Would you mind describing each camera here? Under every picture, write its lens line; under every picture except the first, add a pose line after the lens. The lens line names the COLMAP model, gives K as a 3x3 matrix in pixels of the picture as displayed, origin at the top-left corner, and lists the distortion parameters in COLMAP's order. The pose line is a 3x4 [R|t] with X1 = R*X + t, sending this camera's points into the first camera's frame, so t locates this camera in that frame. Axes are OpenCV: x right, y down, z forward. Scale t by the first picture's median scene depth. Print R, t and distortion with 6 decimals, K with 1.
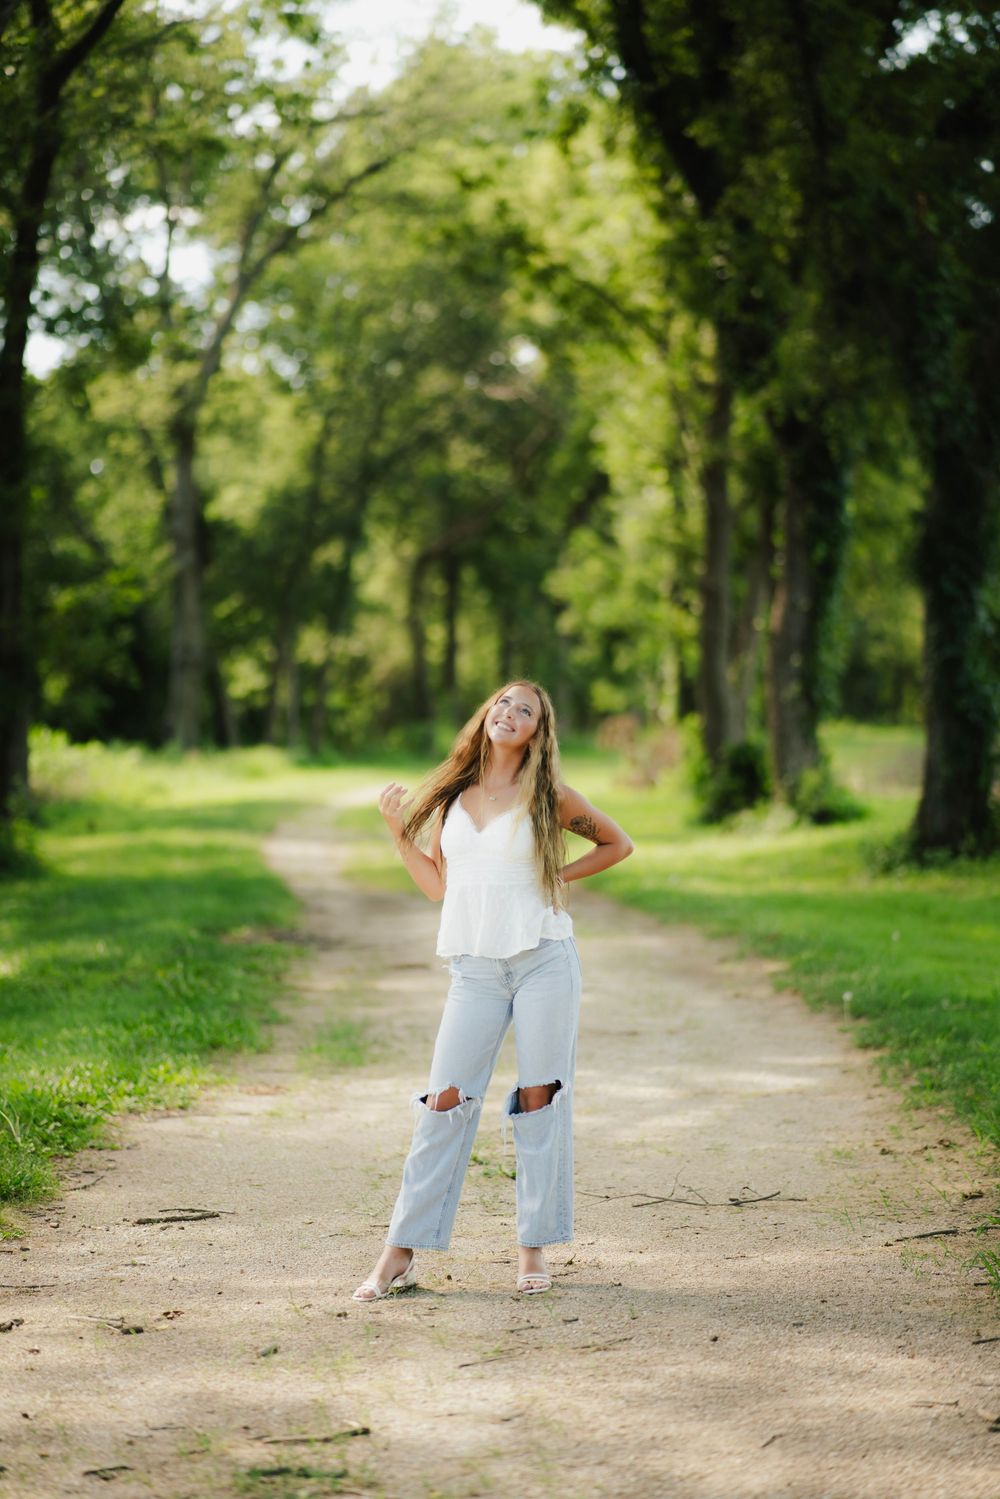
lens RADIAL K [[3631.4, 0, 501.0], [0, 3631.4, 756.8], [0, 0, 1]] dist [0.074947, -0.821969]
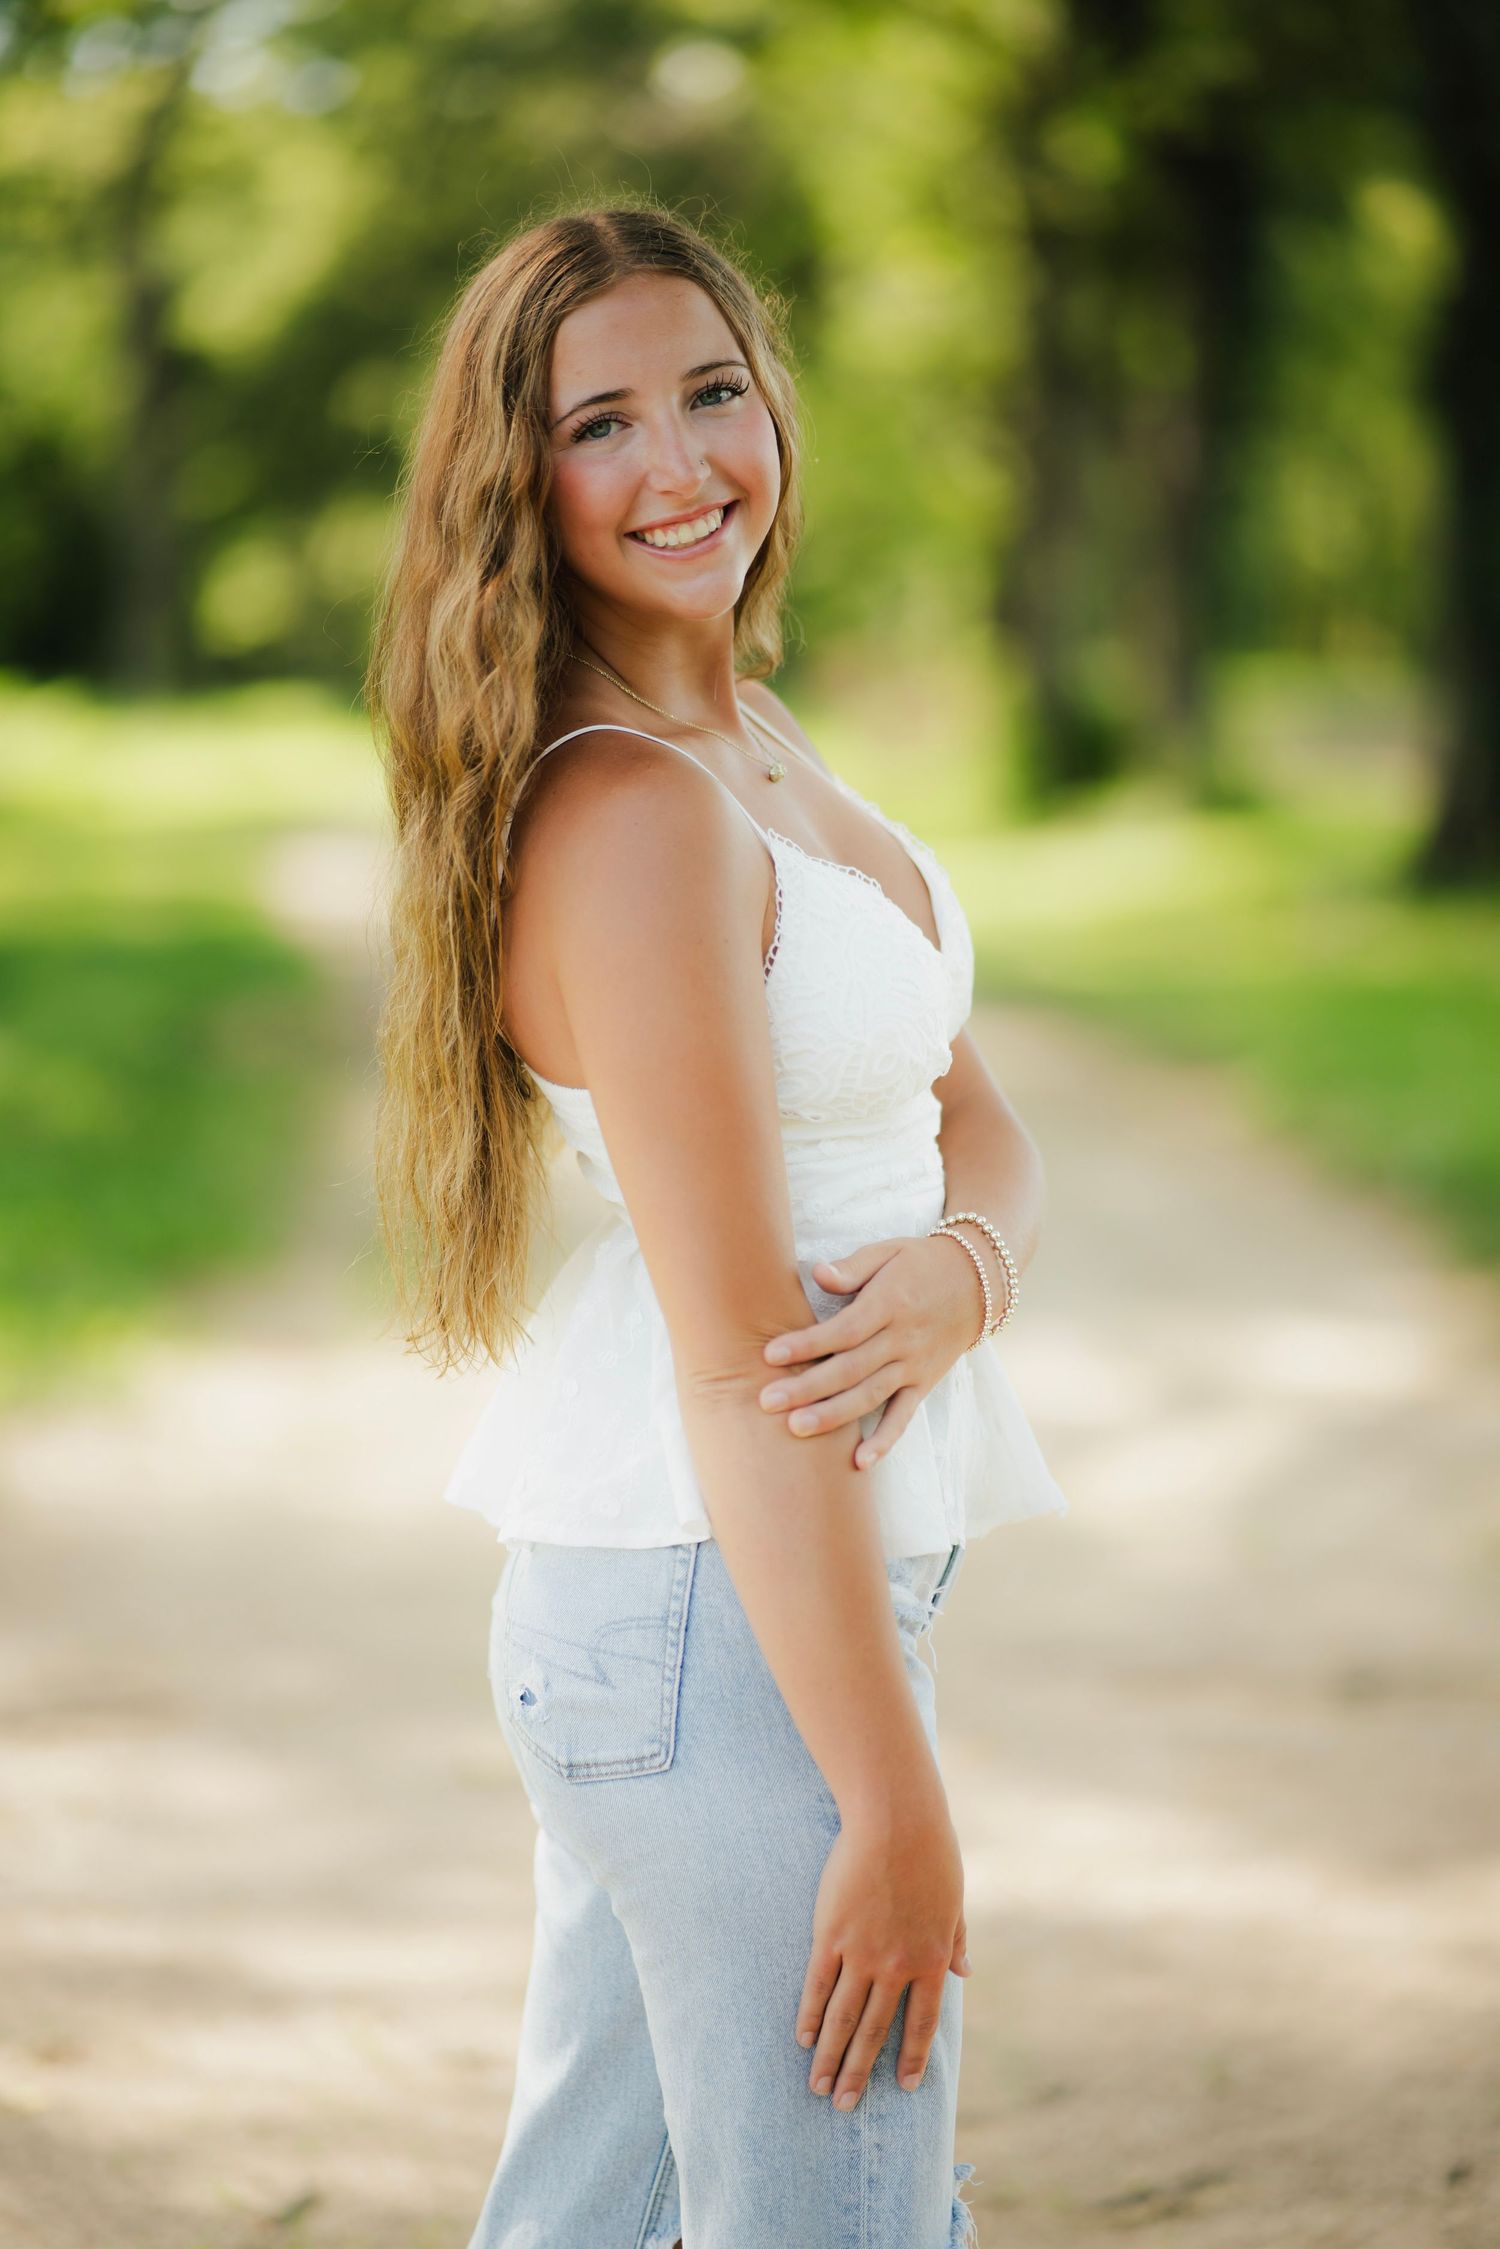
lens RADIAL K [[5491.8, 0, 743.5], [0, 5491.8, 1116.4], [0, 0, 1]] dist [0.047055, -0.553843]
pose [[0.999807, -0.004196, 0.019197, -0.008306], [0.002882, 0.997684, 0.067959, 0.003243], [-0.019438, -0.067891, 0.997503, 0.131525]]
